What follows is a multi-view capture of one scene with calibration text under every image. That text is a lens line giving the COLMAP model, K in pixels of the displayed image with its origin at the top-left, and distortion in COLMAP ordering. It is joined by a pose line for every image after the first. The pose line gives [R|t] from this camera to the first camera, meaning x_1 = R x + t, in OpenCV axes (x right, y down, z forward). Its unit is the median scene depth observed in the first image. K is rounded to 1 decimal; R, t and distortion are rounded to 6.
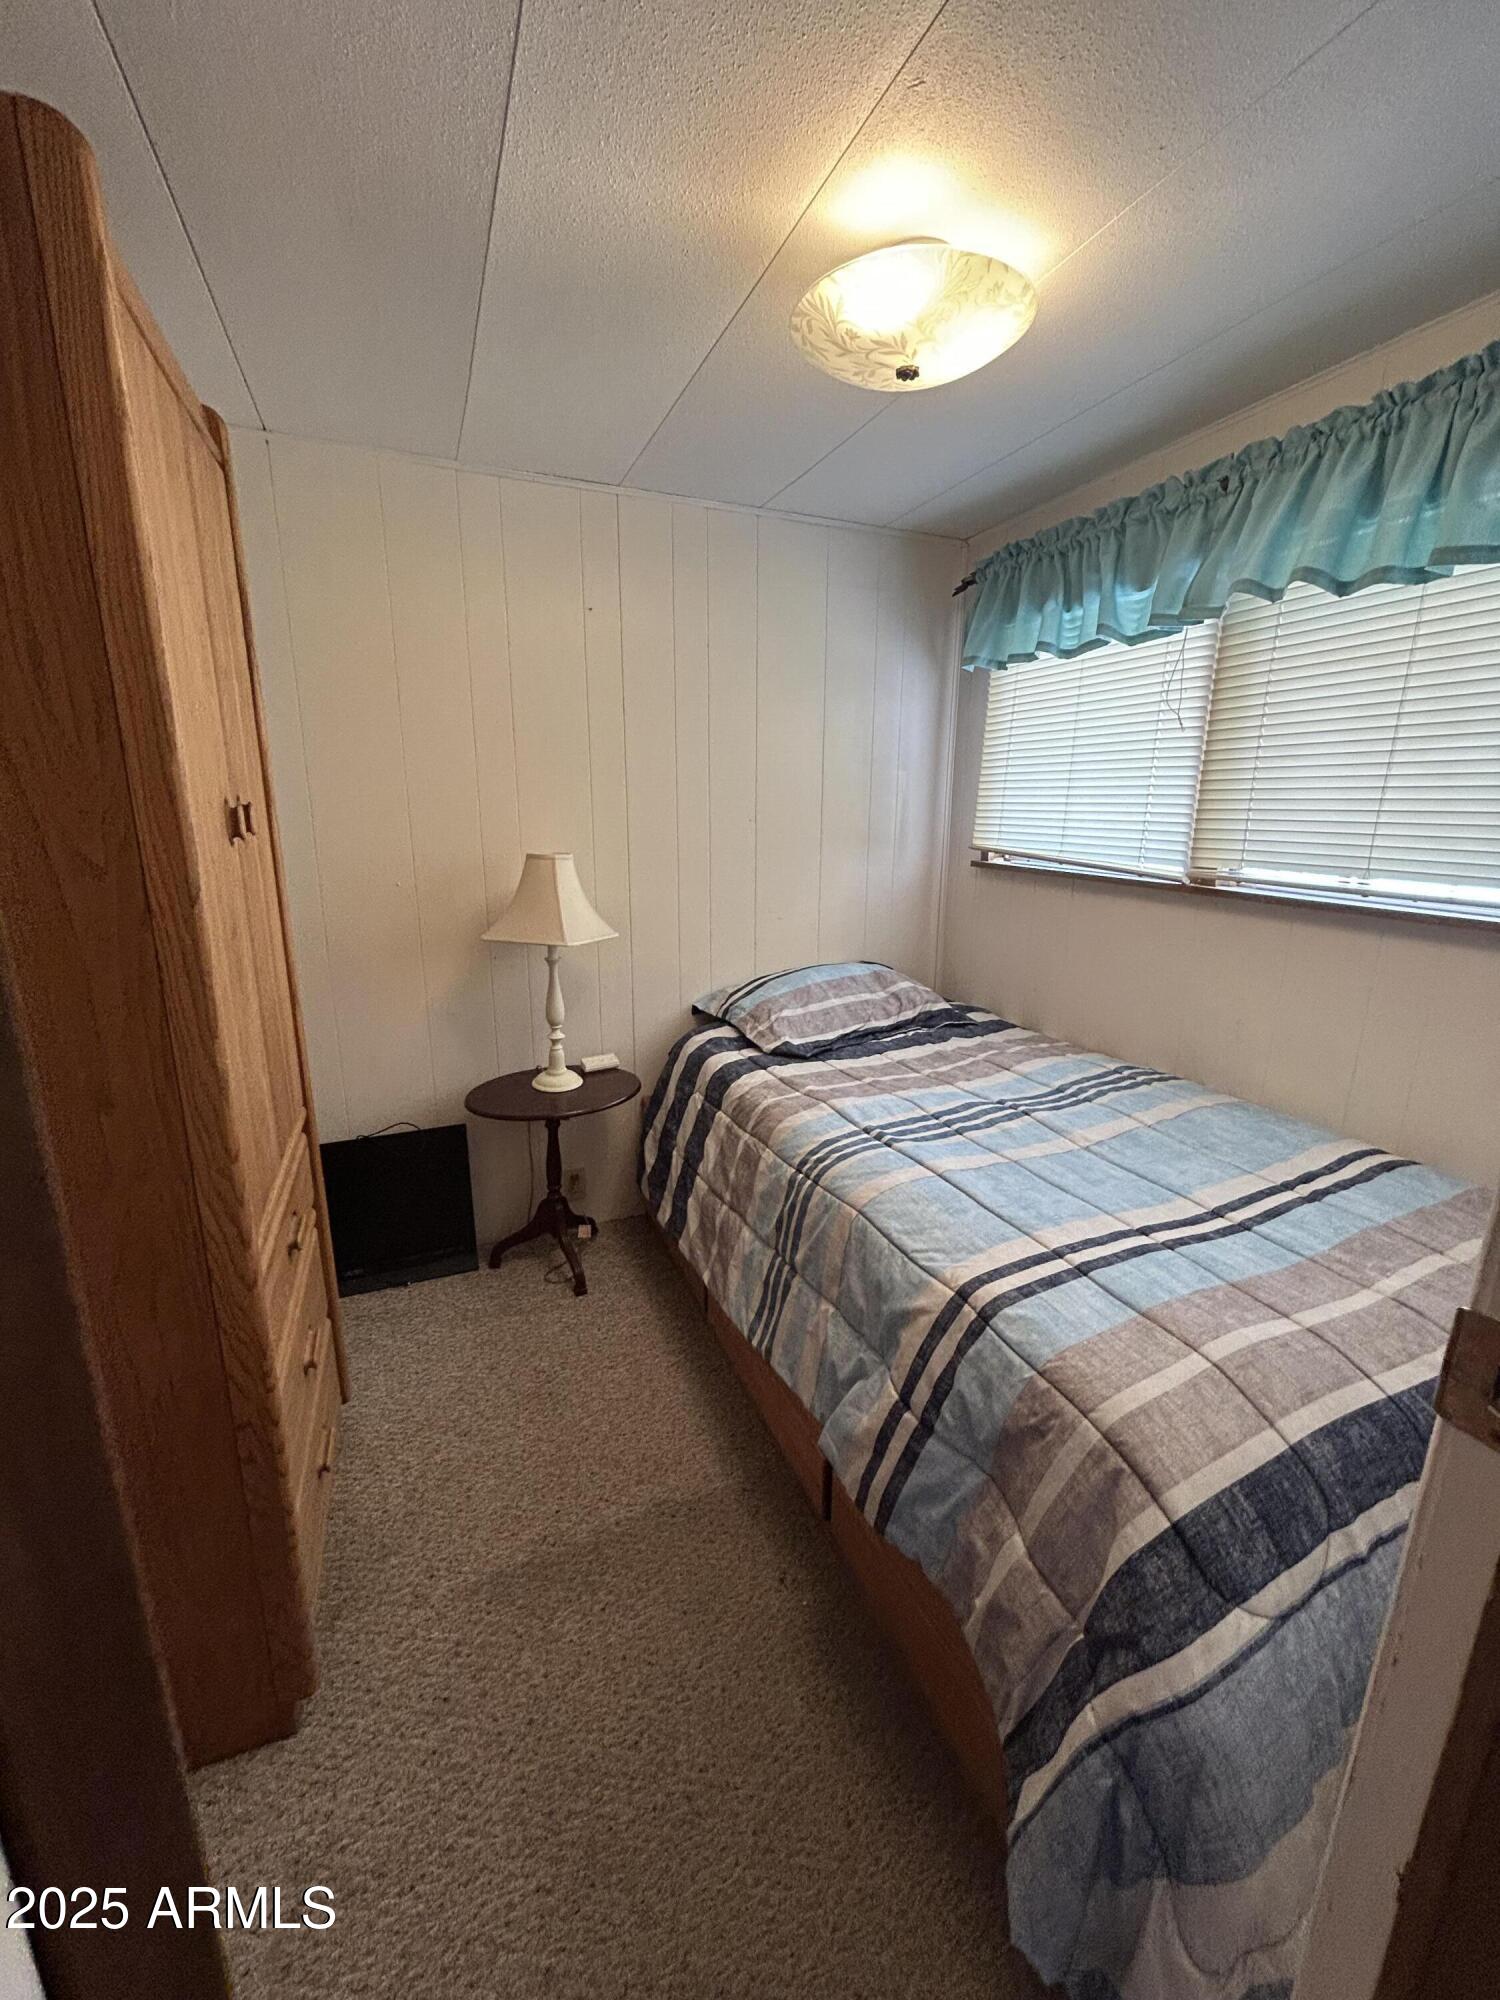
lens RADIAL K [[805.5, 0, 748.5], [0, 805.5, 1000.8], [0, 0, 1]] dist [-0.000769, 0.000172]
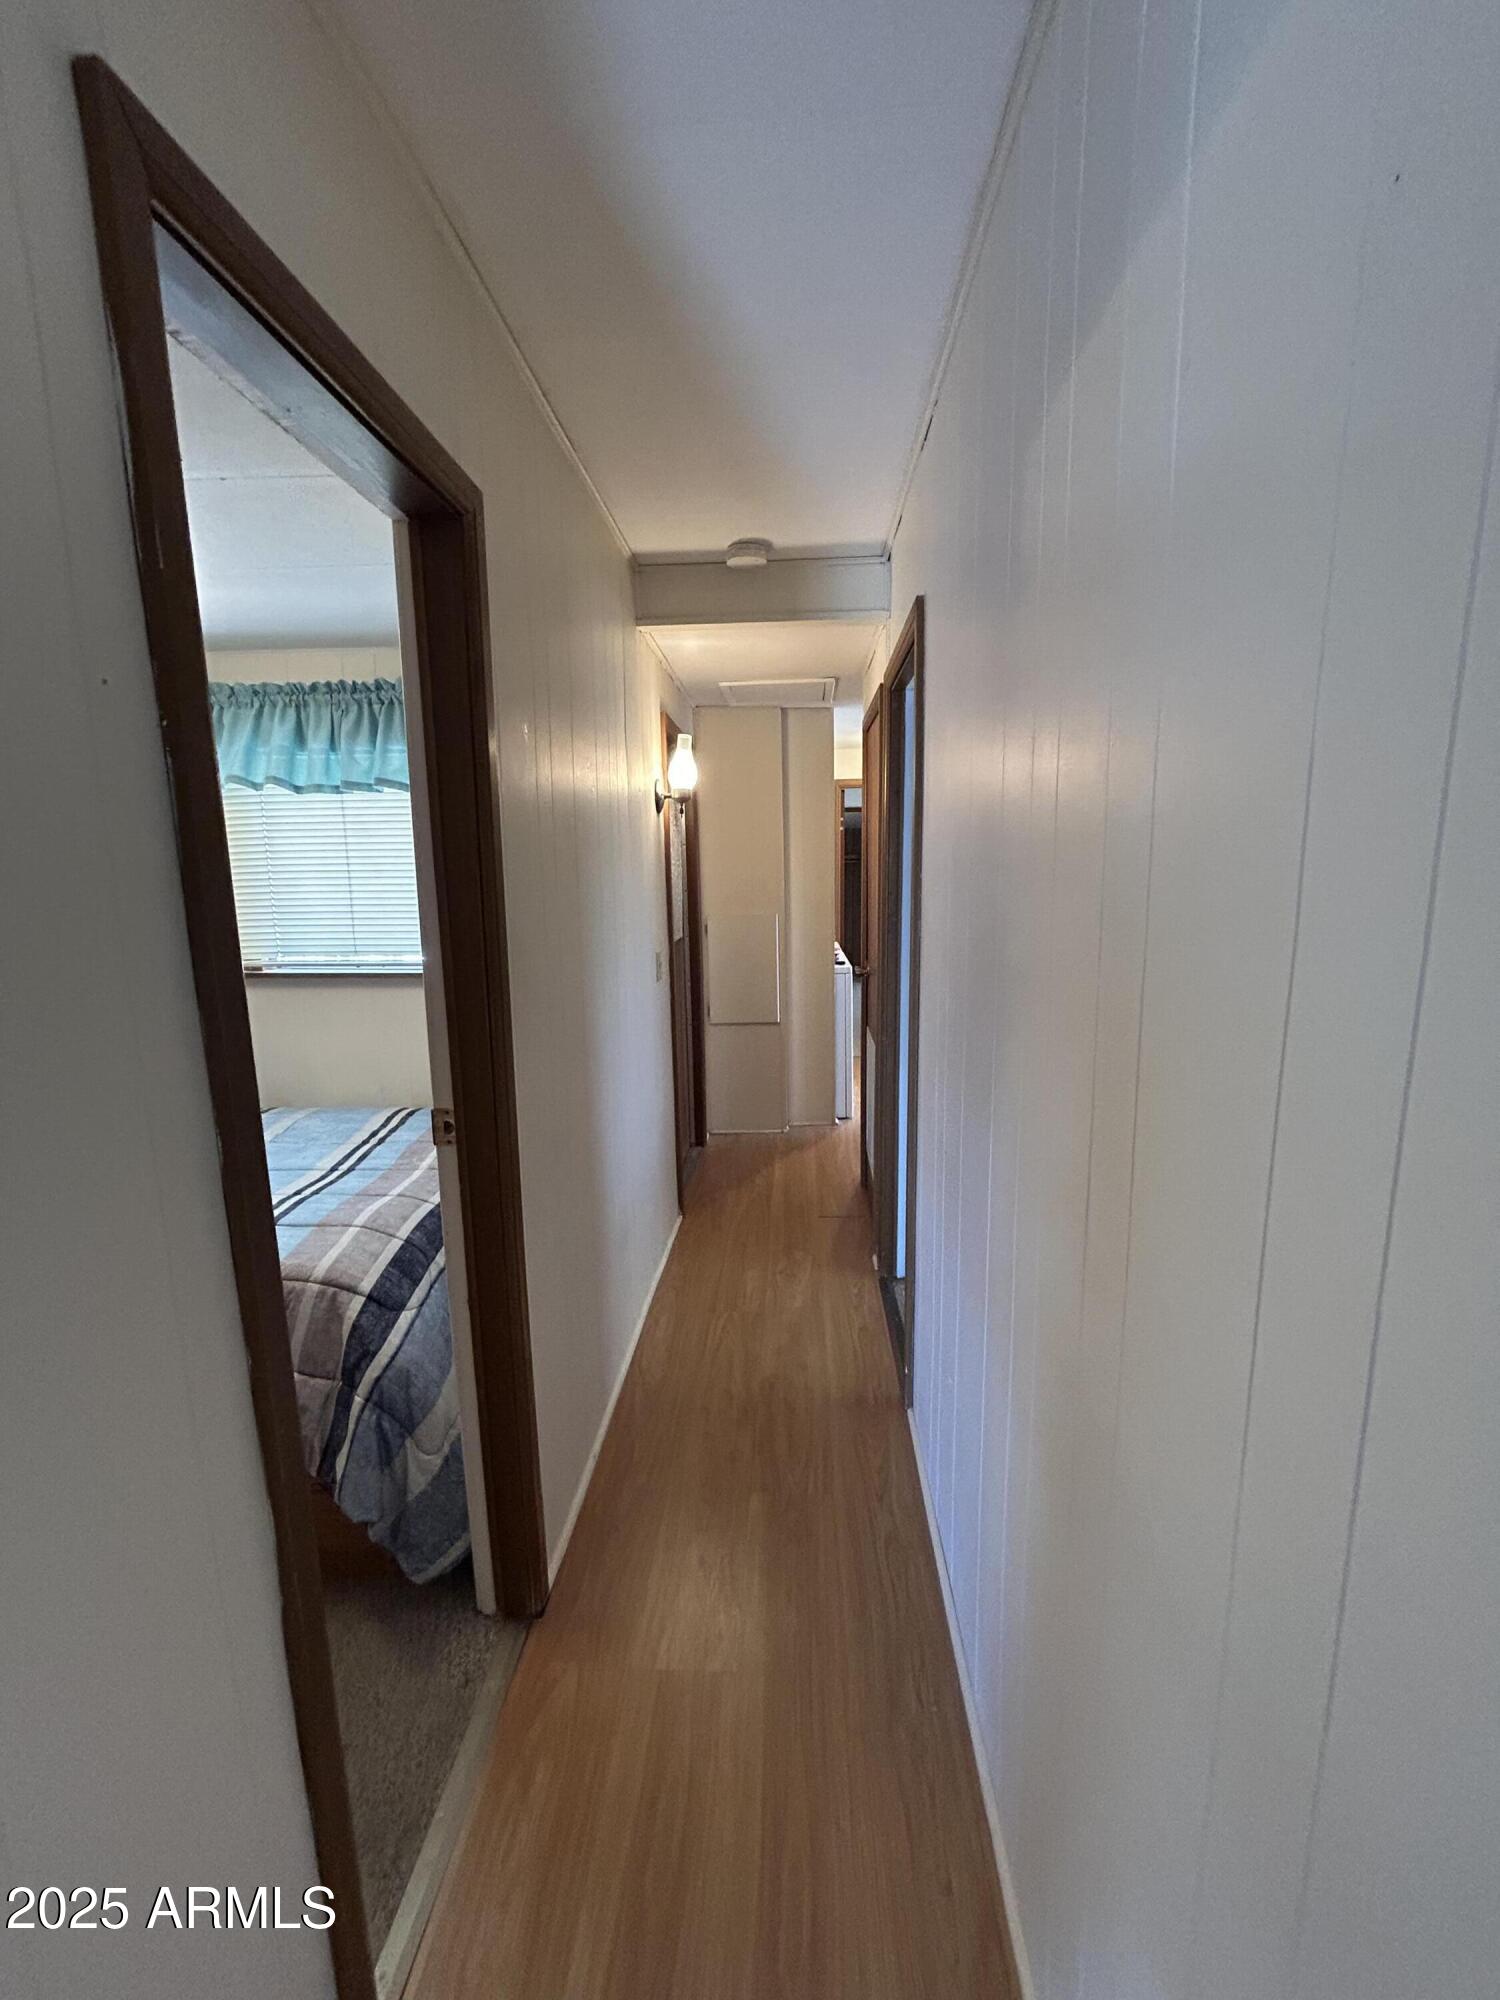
lens RADIAL K [[805.5, 0, 749.9], [0, 805.5, 997.7], [0, 0, 1]] dist [-0.000769, 0.000172]
pose [[0.431182, -0.168284, 0.886432, -0.459203], [0.231363, 0.970225, 0.071651, 0.002248], [-0.872097, 0.174193, 0.457278, -0.565864]]
